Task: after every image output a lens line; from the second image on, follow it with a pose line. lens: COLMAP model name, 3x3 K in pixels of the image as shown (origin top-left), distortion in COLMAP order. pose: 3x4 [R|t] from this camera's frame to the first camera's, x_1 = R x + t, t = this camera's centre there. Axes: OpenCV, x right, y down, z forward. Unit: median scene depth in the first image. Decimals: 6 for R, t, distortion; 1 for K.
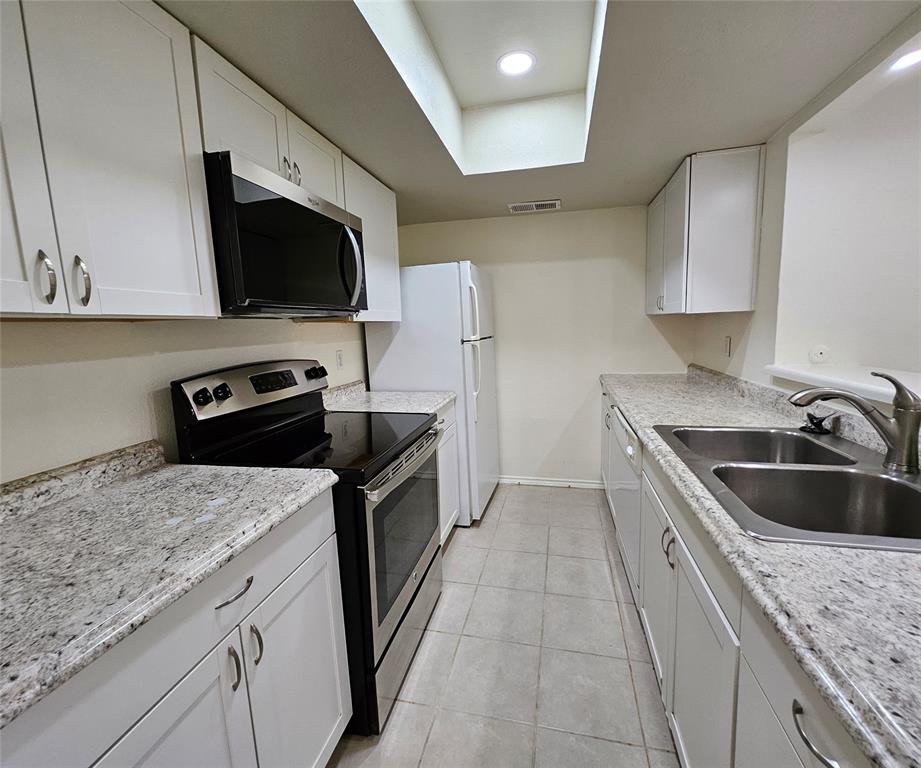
lens RADIAL K [[399.8, 0, 468.0], [0, 399.8, 381.6], [0, 0, 1]] dist [0.001440, -0.000005]
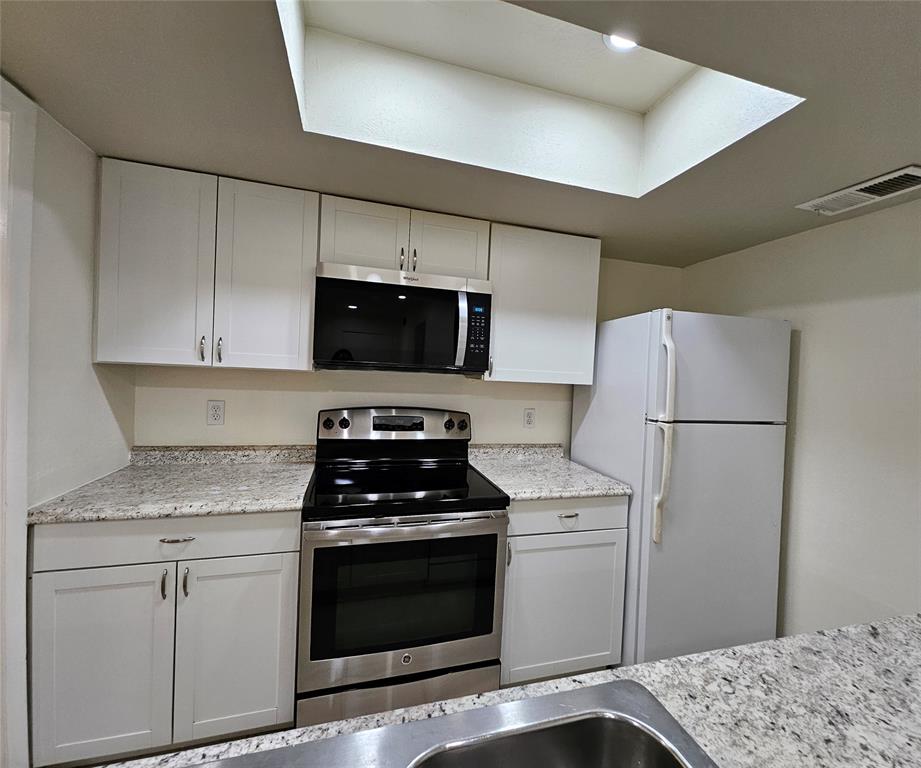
lens RADIAL K [[399.8, 0, 468.0], [0, 399.8, 381.6], [0, 0, 1]] dist [0.001440, -0.000005]
pose [[0.481514, 0.076638, -0.873081, 0.934590], [-0.184620, 0.982687, -0.015561, -0.202874], [0.856773, 0.168681, 0.487326, 0.772179]]
